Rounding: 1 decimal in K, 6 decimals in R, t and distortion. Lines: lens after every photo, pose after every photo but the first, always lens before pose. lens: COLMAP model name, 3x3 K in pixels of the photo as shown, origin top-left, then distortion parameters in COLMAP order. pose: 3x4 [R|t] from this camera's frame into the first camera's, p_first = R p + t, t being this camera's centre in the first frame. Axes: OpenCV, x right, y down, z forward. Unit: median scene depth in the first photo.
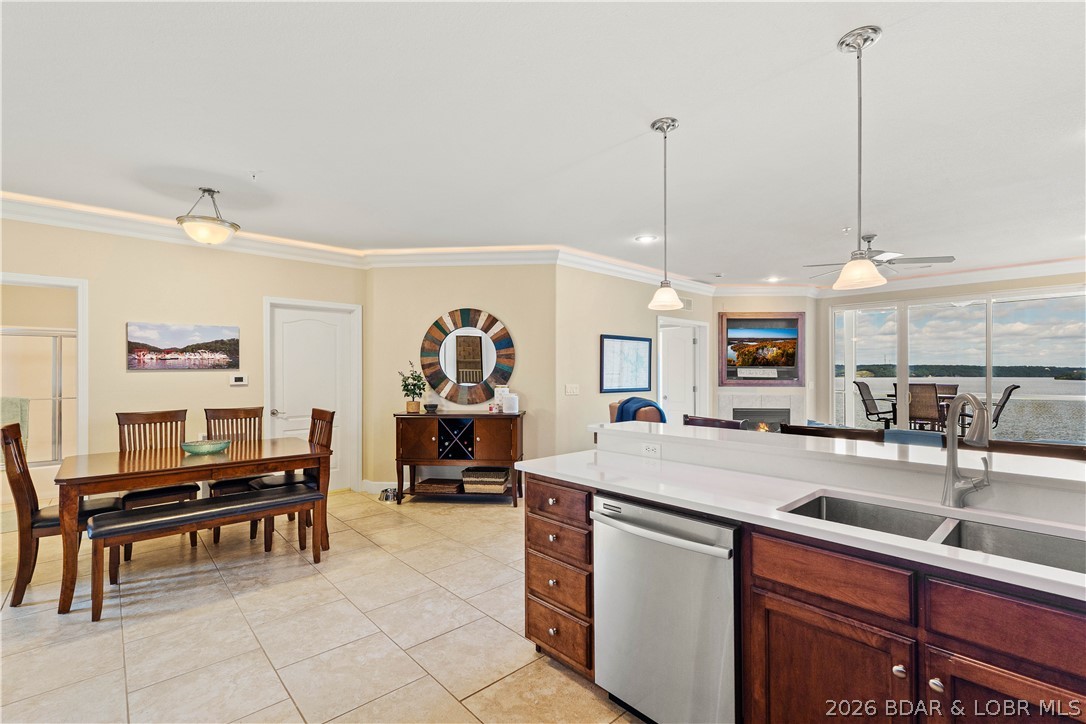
lens RADIAL K [[485.4, 0, 562.4], [0, 485.4, 371.1], [0, 0, 1]] dist [-0.000257, -0.001180]
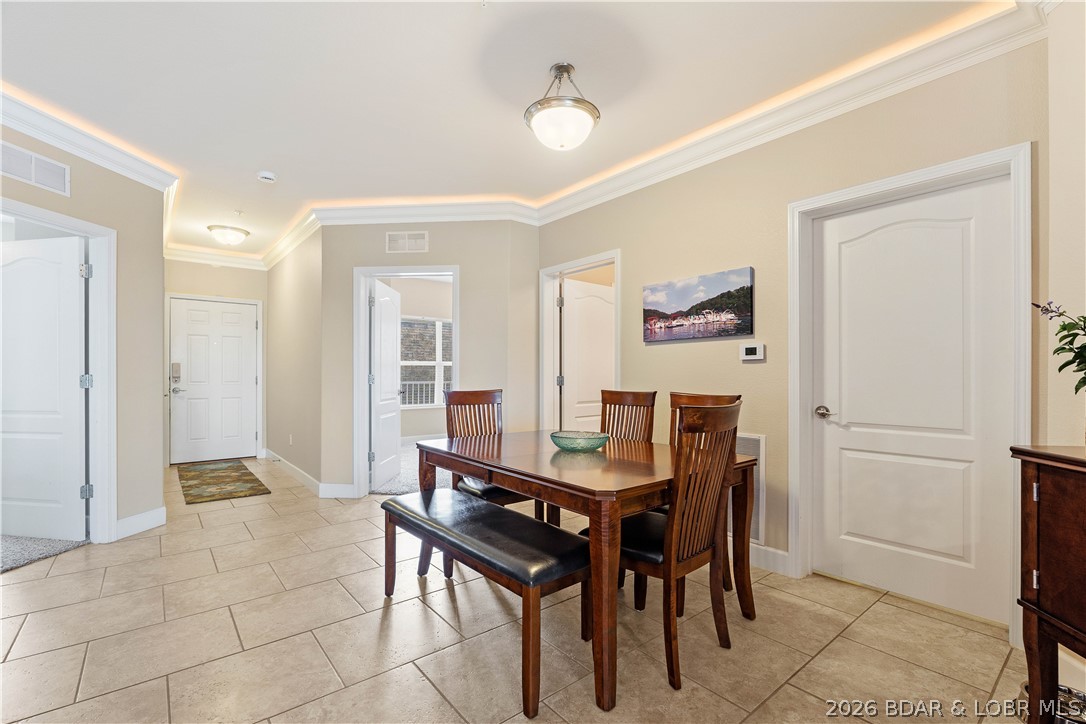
lens RADIAL K [[485.4, 0, 543.3], [0, 485.4, 374.3], [0, 0, 1]] dist [-0.000257, -0.001180]
pose [[-0.075214, 0.002387, -0.997165, -0.028956], [-0.000336, 0.999997, 0.002420, 0.046081], [0.997167, 0.000517, -0.075213, 0.801345]]
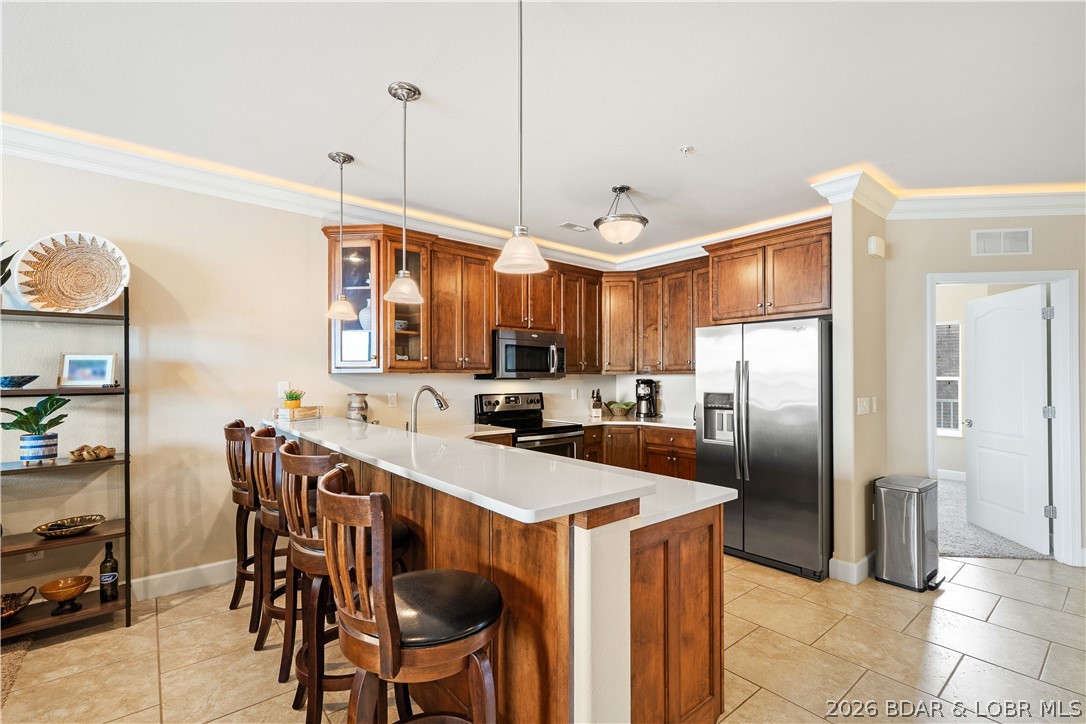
lens RADIAL K [[485.4, 0, 541.2], [0, 485.4, 370.6], [0, 0, 1]] dist [-0.000257, -0.001180]
pose [[-0.997407, -0.000004, 0.071963, 0.076679], [-0.000923, 0.999918, -0.012745, 0.003257], [-0.071957, -0.012779, -0.997326, 0.922568]]
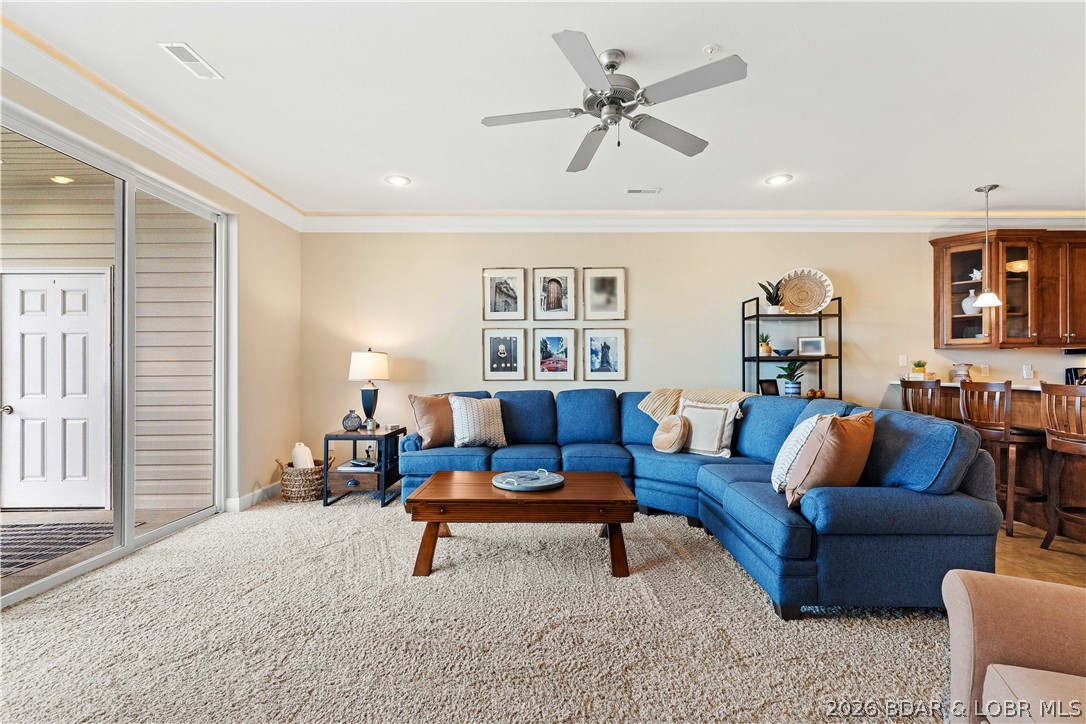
lens RADIAL K [[485.4, 0, 546.1], [0, 485.4, 370.6], [0, 0, 1]] dist [-0.000257, -0.001180]
pose [[-0.712702, -0.000361, 0.701467, 0.346896], [-0.004958, 0.999977, -0.004524, 0.054368], [-0.701450, -0.006702, -0.712687, 1.508957]]
